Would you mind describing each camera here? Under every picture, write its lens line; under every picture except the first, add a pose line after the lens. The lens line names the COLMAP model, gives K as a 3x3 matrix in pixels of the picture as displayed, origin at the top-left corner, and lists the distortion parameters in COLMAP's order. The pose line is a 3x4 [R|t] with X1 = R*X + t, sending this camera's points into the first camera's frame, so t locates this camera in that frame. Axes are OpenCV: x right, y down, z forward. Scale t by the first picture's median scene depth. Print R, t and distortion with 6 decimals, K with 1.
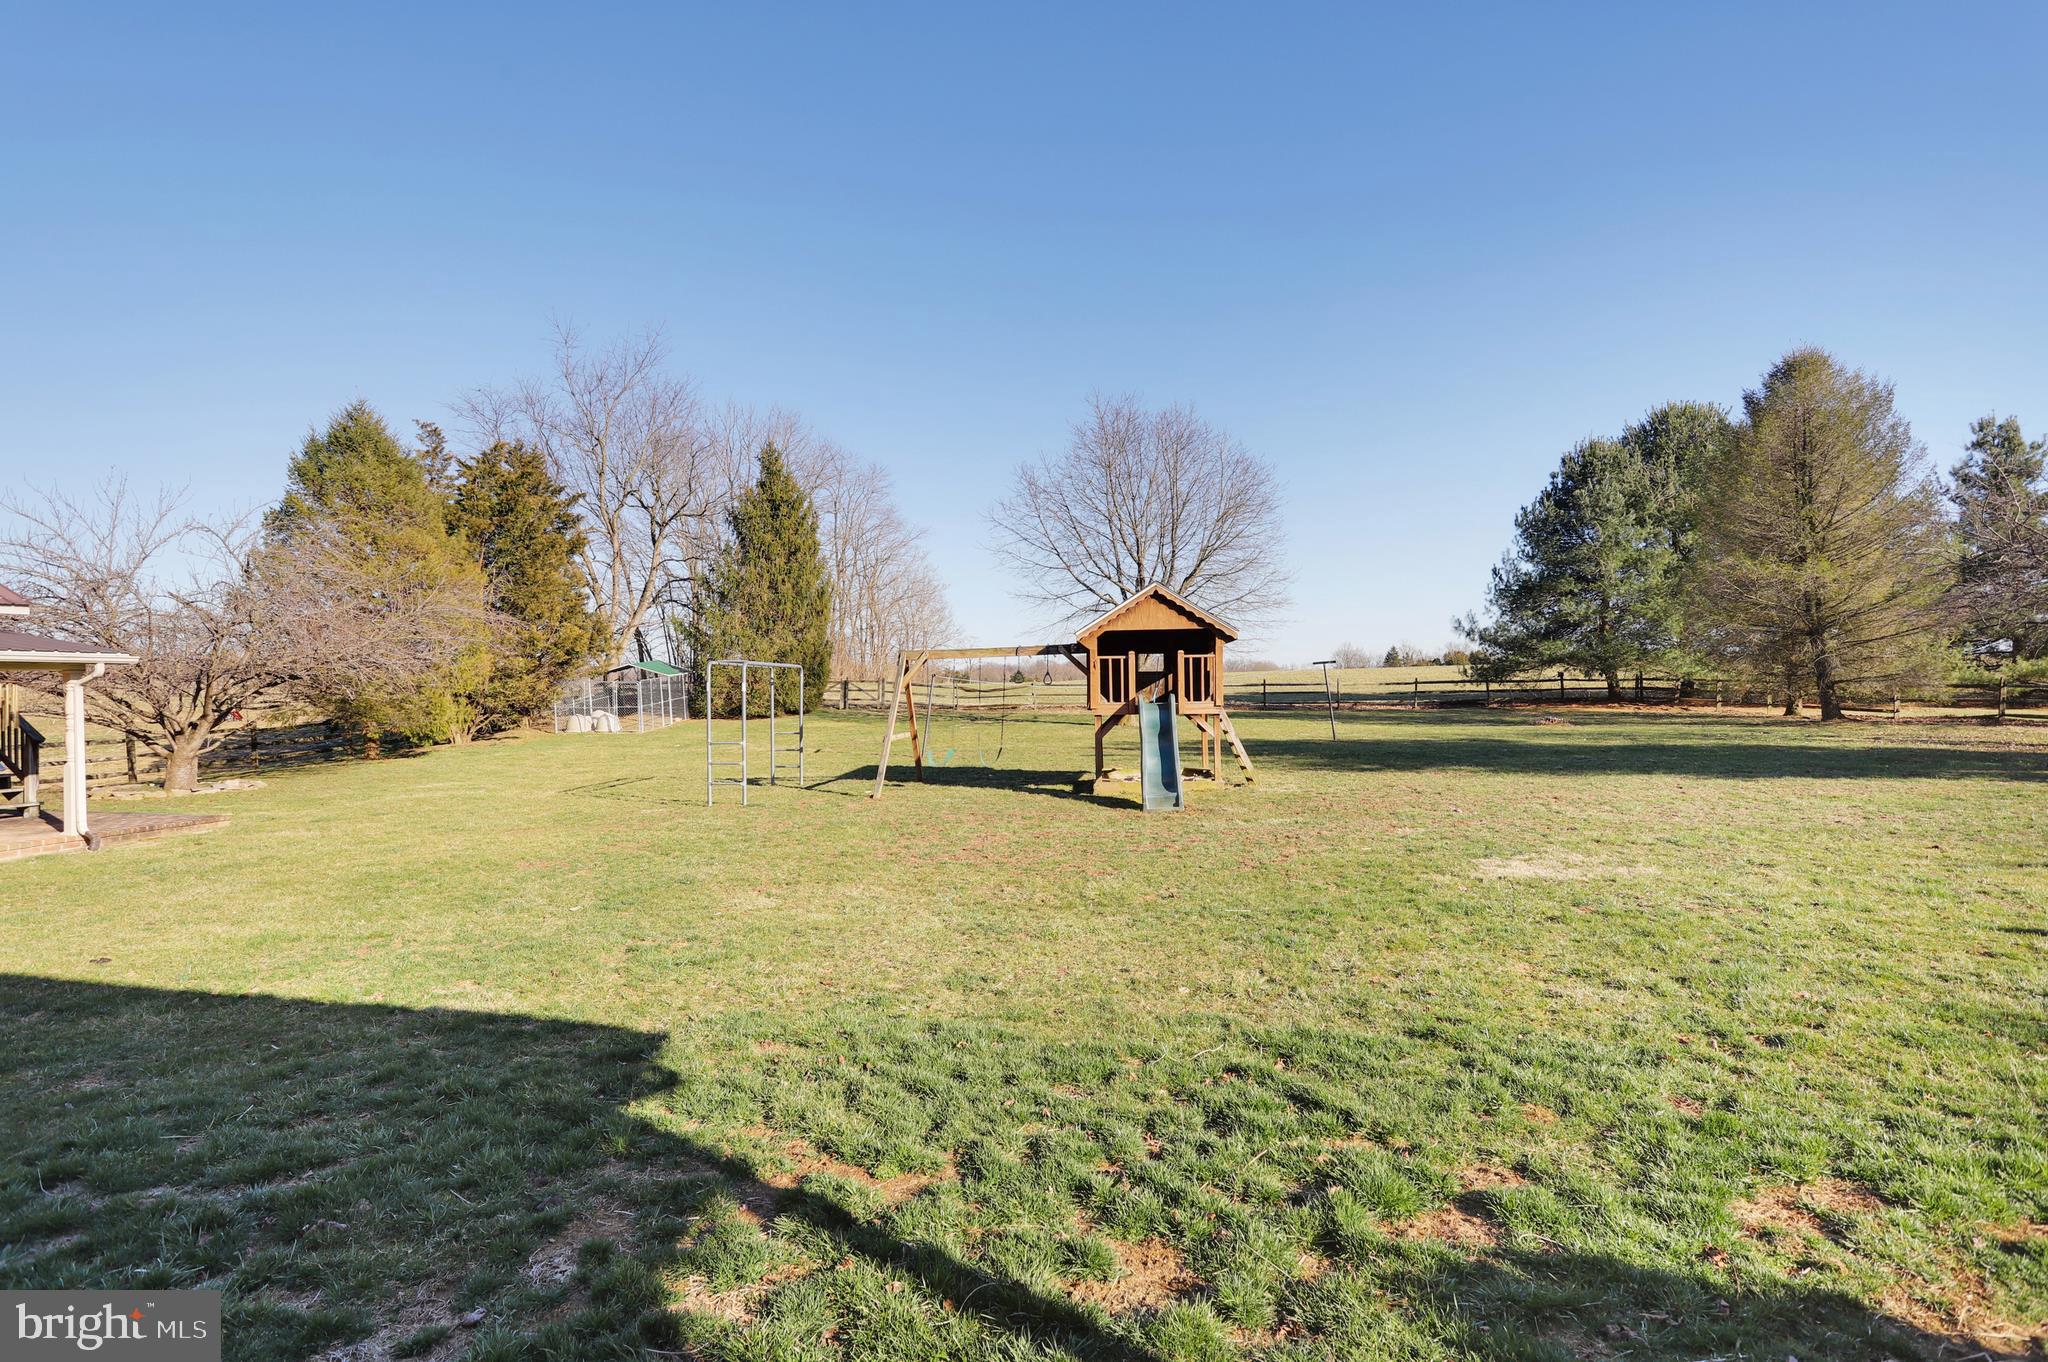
lens RADIAL K [[996.1, 0, 1011.7], [0, 996.1, 684.0], [0, 0, 1]] dist [-0.053288, 0.018926]
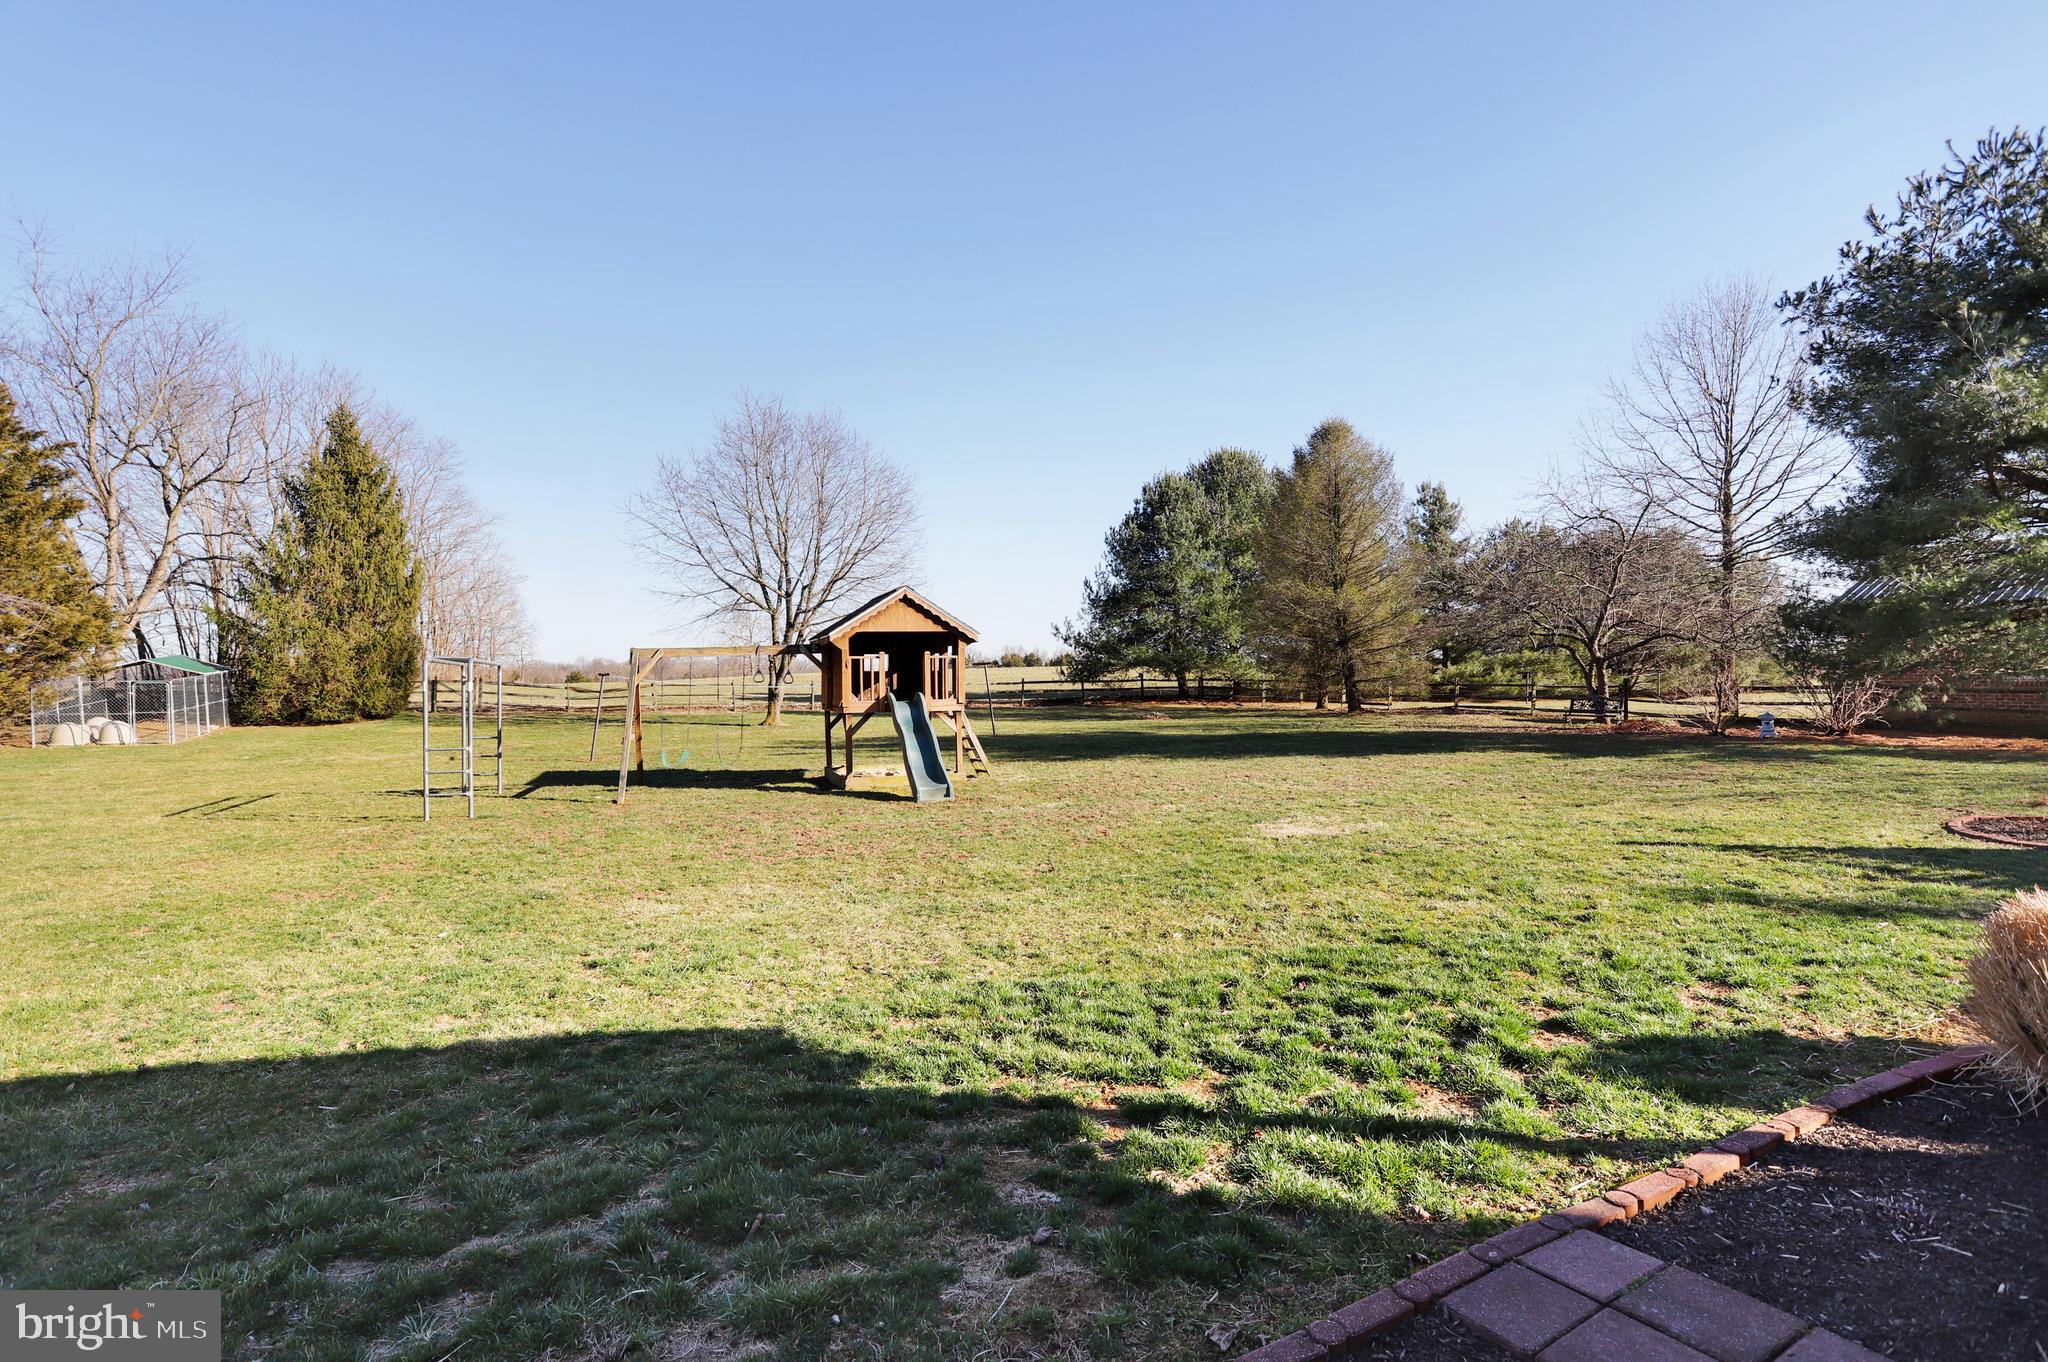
lens RADIAL K [[996.1, 0, 1004.1], [0, 996.1, 676.8], [0, 0, 1]] dist [-0.053288, 0.018926]
pose [[0.914991, 0.001607, 0.403471, -0.079902], [0.001475, 0.999972, -0.007328, 0.000460], [-0.403471, 0.007300, 0.914963, -0.003379]]
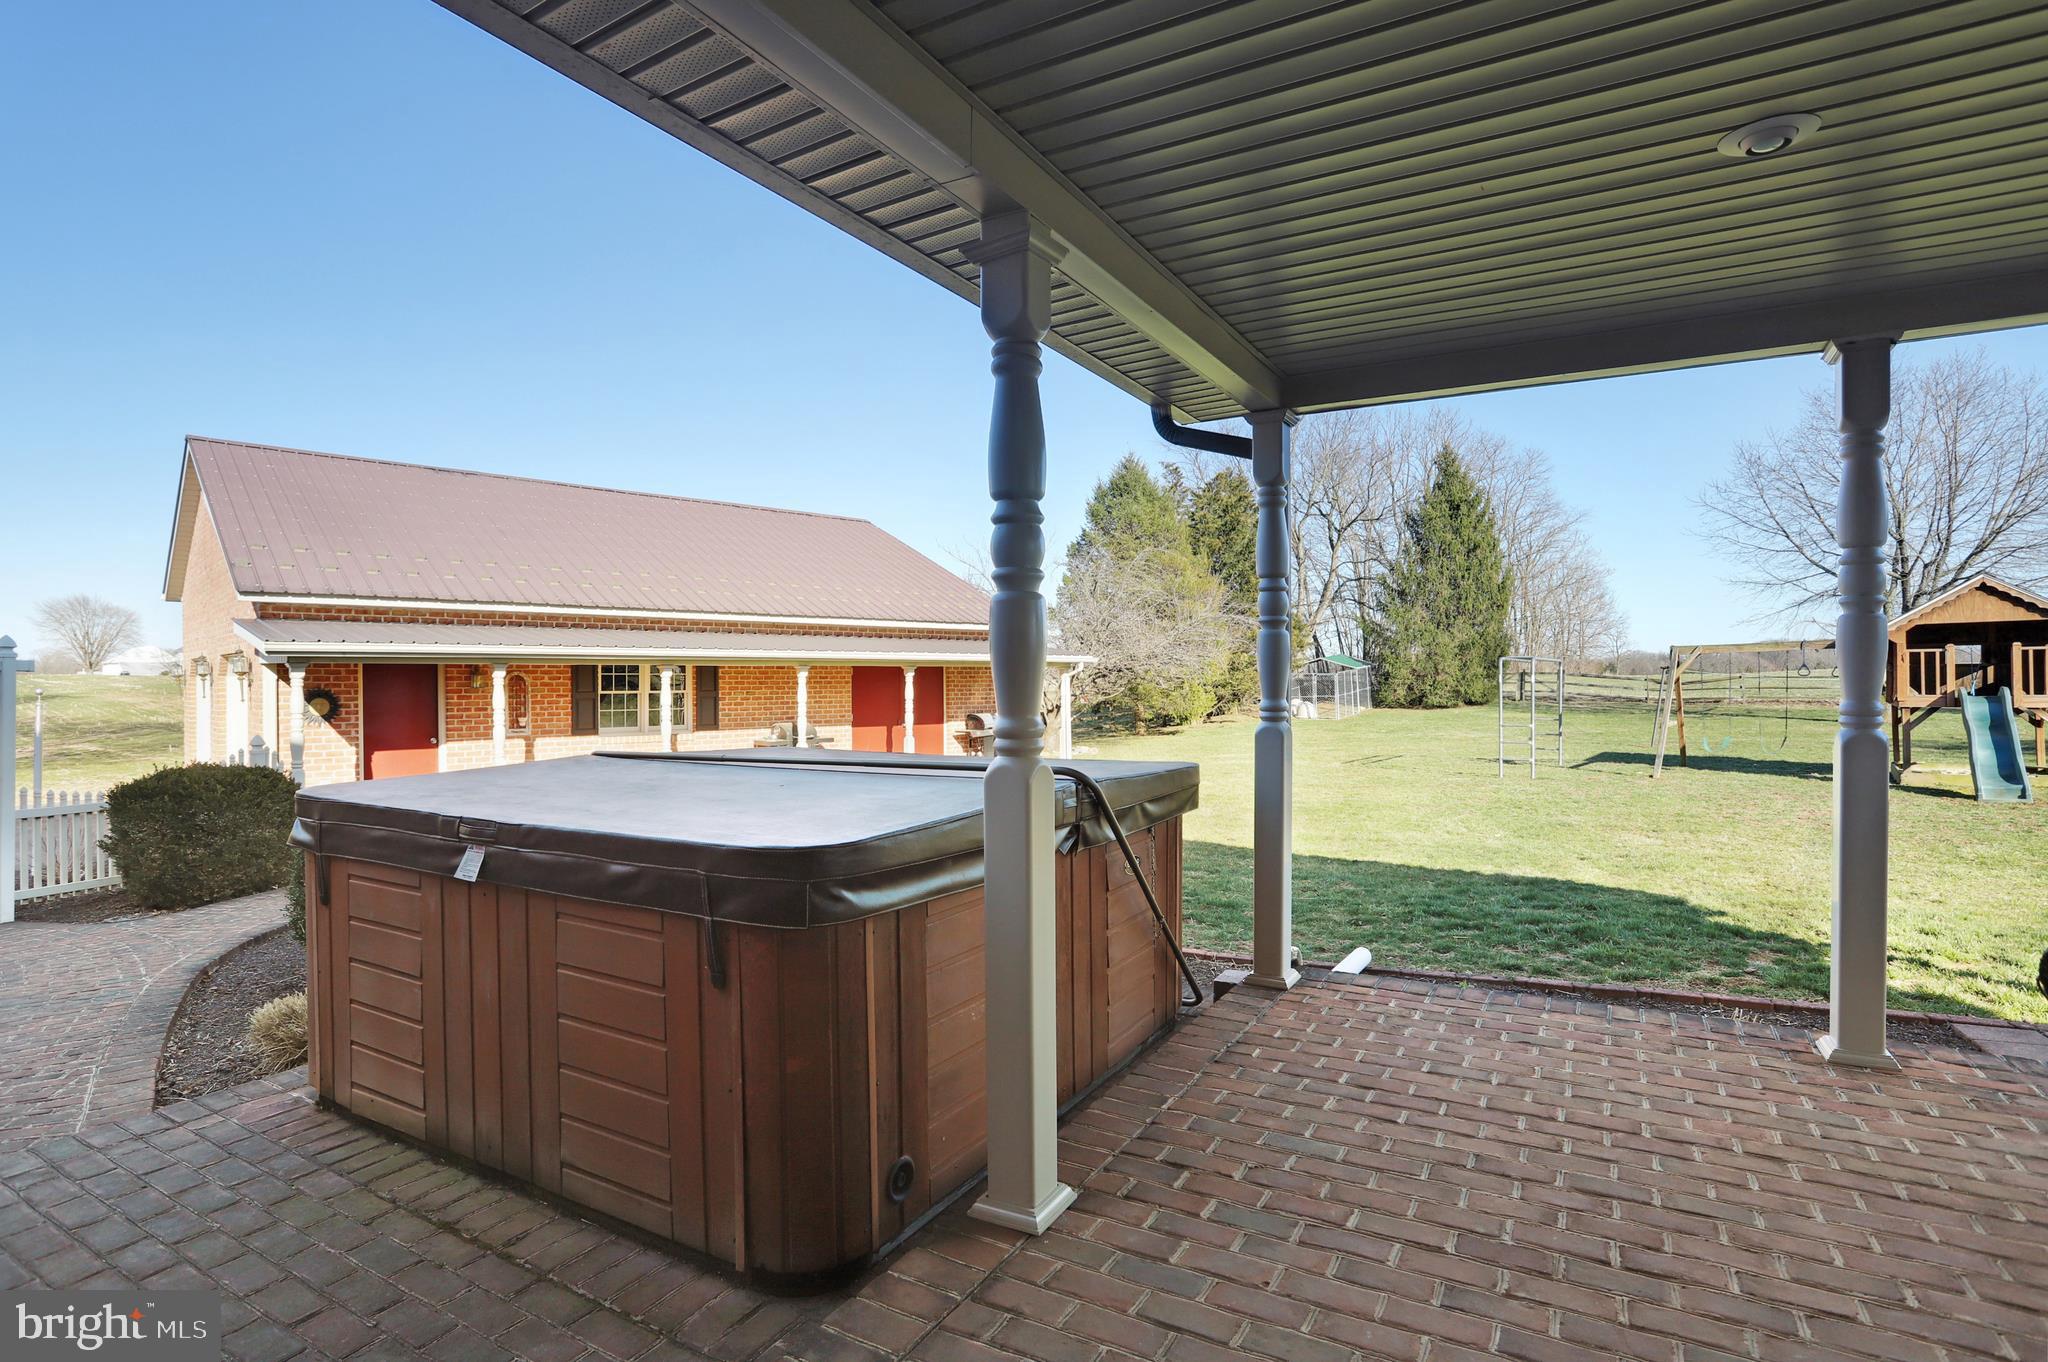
lens RADIAL K [[996.1, 0, 1060.4], [0, 996.1, 662.9], [0, 0, 1]] dist [-0.053288, 0.018926]
pose [[0.848338, -0.005361, -0.529428, -0.054085], [-0.001528, 0.999920, -0.012575, -0.000315], [0.529453, 0.011477, 0.848262, -0.128313]]
